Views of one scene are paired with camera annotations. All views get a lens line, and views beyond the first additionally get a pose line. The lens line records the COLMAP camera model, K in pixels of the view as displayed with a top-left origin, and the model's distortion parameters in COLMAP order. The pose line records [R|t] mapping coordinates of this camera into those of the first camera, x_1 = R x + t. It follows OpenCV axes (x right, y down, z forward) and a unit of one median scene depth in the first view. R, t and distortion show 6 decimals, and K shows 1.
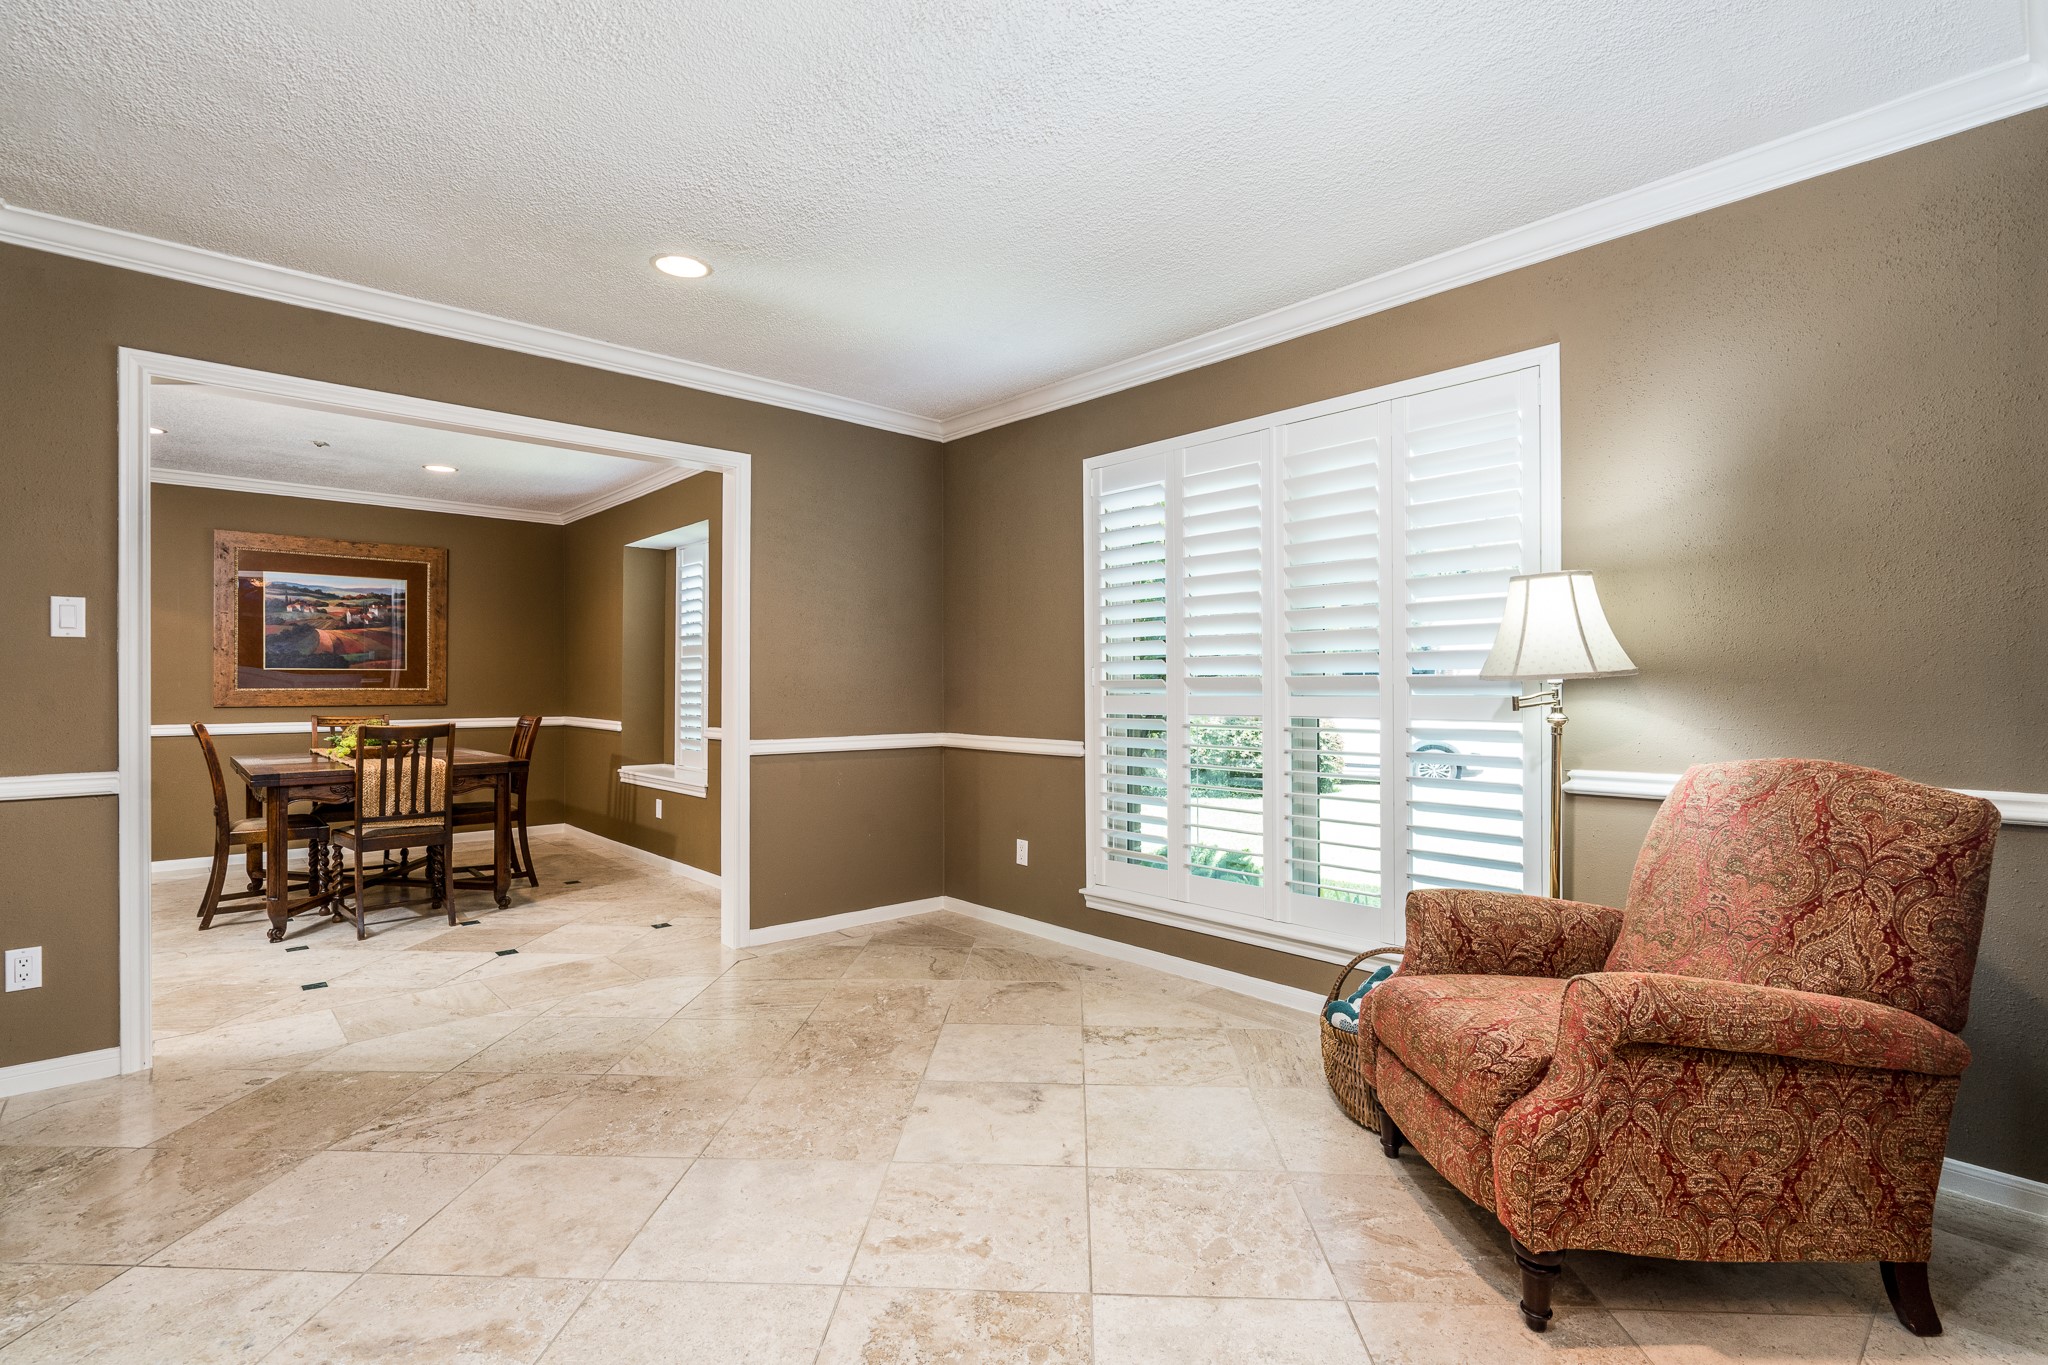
lens RADIAL K [[959.6, 0, 1021.4], [0, 959.6, 691.6], [0, 0, 1]] dist [-0.003785, 0.001279]
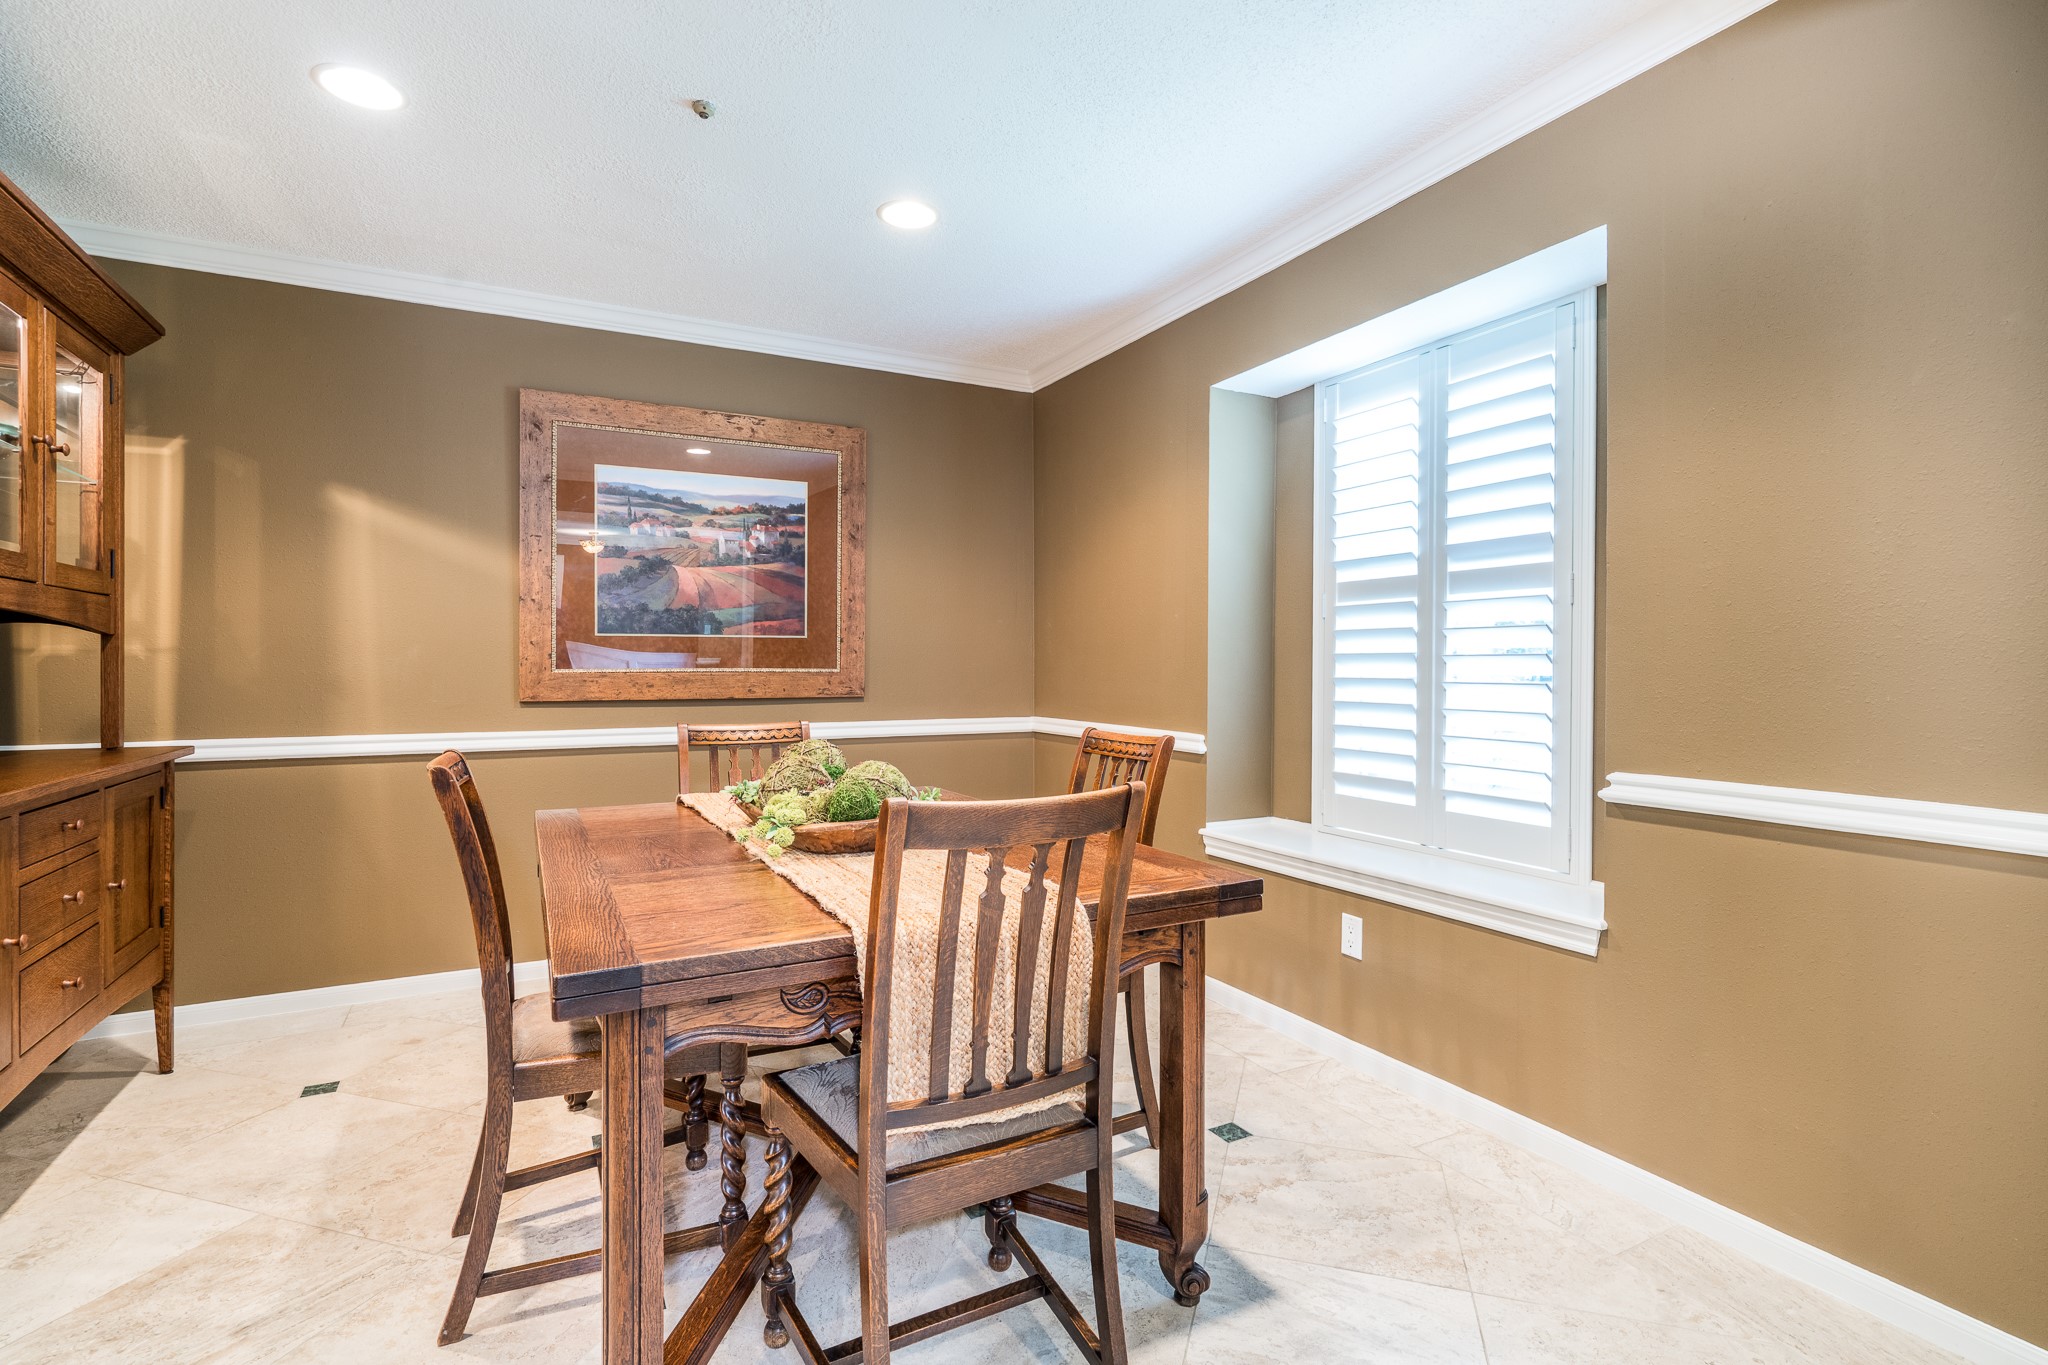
lens RADIAL K [[959.6, 0, 1026.5], [0, 959.6, 669.0], [0, 0, 1]] dist [-0.003785, 0.001279]
pose [[0.970287, 0.000290, -0.241958, -0.391354], [-0.000516, 0.999999, -0.000871, -0.002901], [0.241957, 0.000970, 0.970286, 0.492710]]
